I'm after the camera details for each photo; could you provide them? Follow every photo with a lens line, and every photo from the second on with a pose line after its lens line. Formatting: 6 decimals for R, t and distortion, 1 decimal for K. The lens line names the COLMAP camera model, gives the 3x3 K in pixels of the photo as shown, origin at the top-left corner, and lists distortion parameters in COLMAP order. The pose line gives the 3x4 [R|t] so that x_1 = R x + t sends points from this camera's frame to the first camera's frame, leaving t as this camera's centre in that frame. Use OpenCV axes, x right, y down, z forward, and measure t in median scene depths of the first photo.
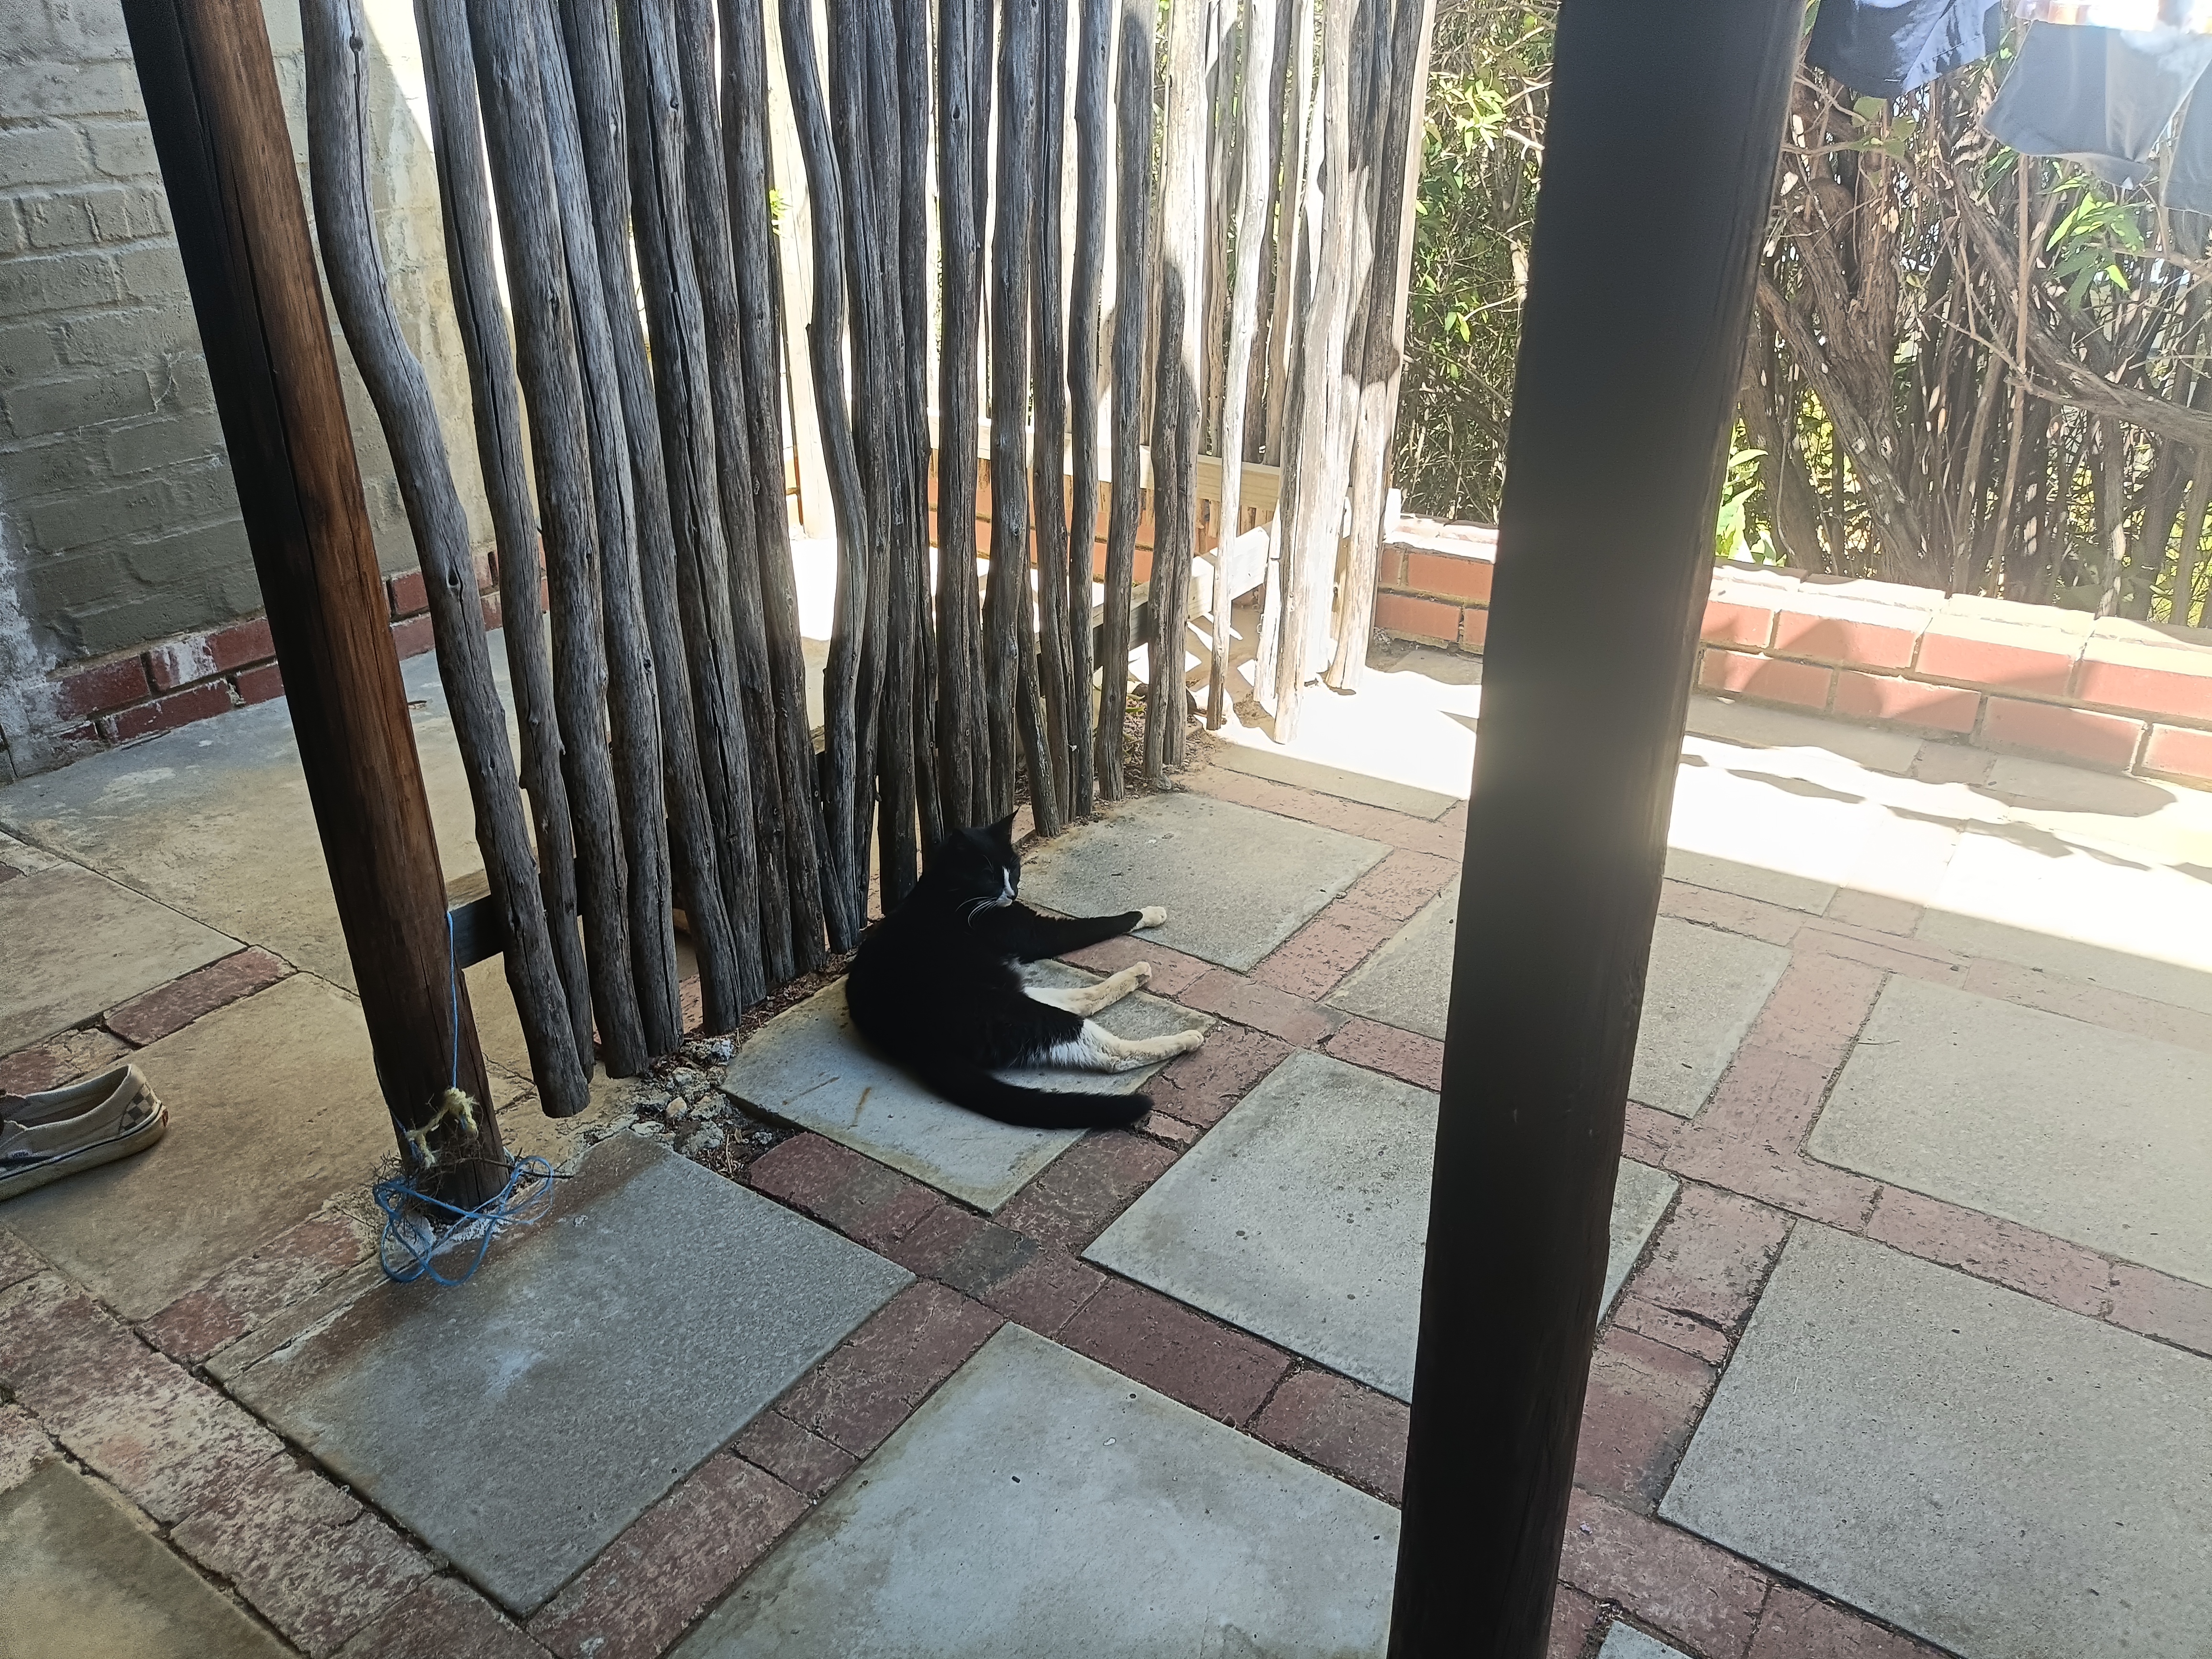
lens RADIAL K [[1630.6, 0, 1106.0], [0, 1630.6, 829.5], [0, 0, 1]] dist [0.017771, -0.003957]
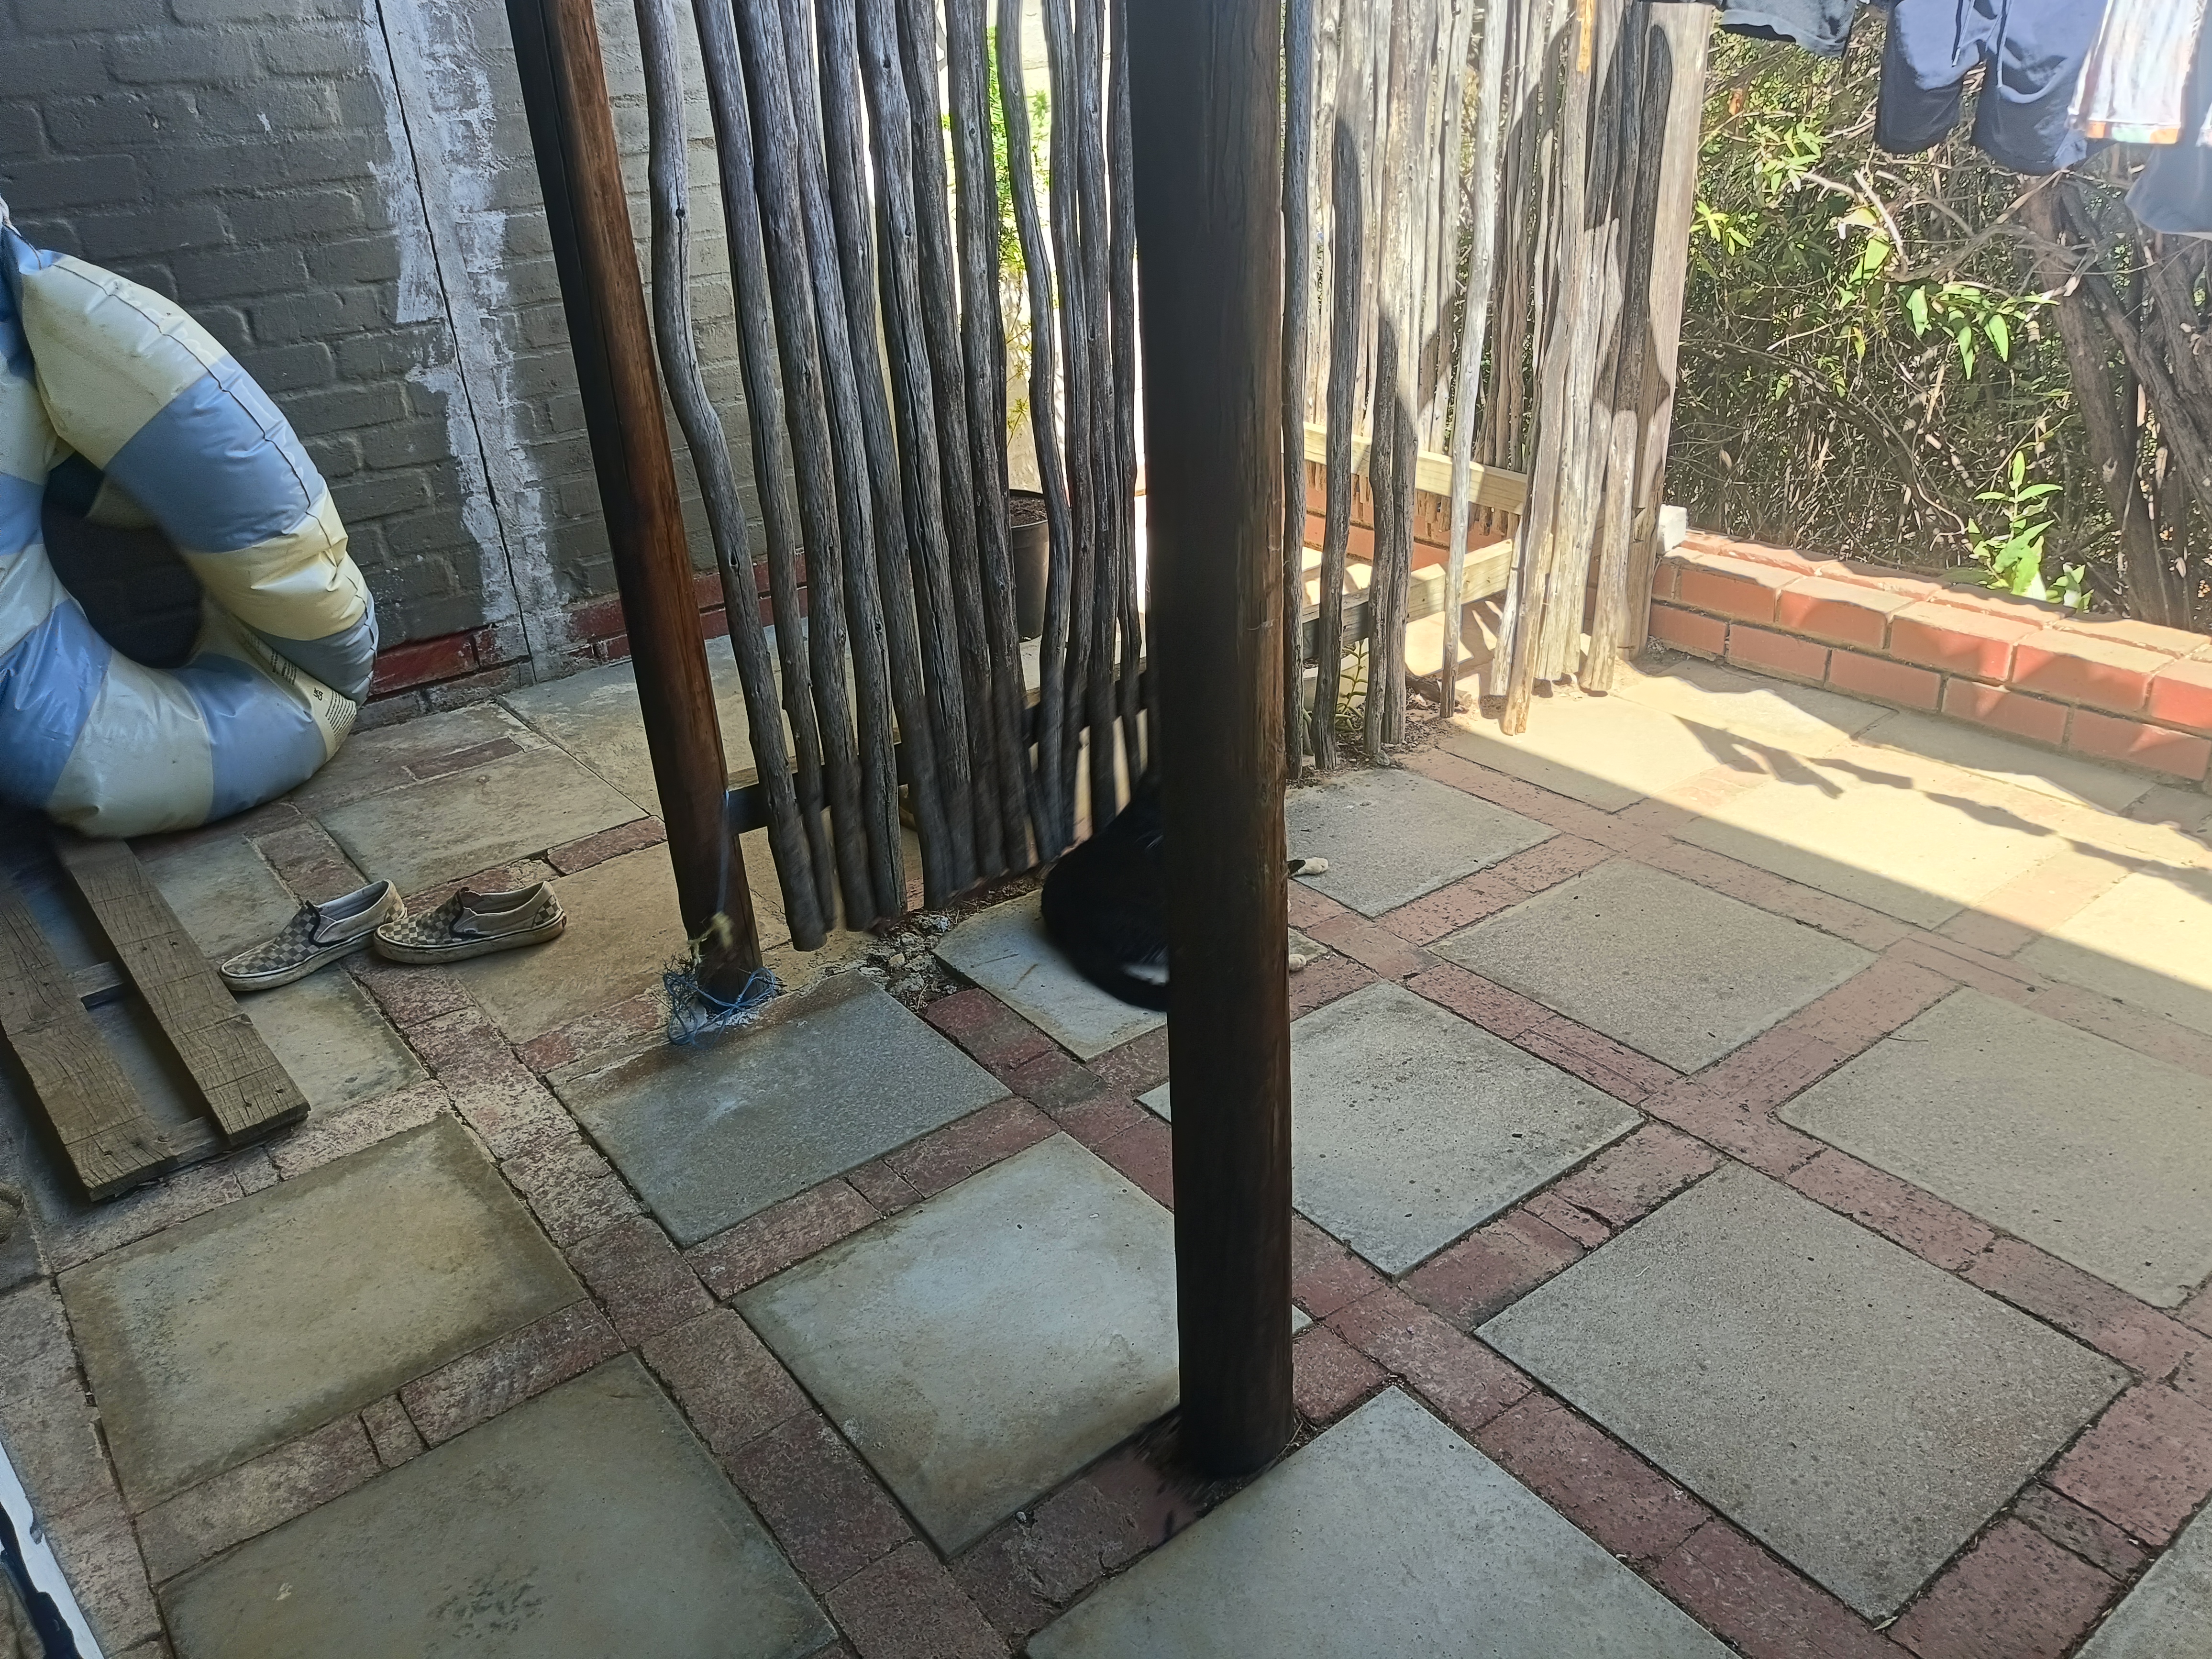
lens RADIAL K [[1622.5, 0, 1109.7], [0, 1622.5, 801.1], [0, 0, 1]] dist [0.045929, -0.052185]
pose [[0.953145, 0.094463, -0.287388, 0.301541], [-0.095402, 0.995381, 0.010770, 0.011072], [0.287078, 0.017152, 0.957754, -0.246533]]
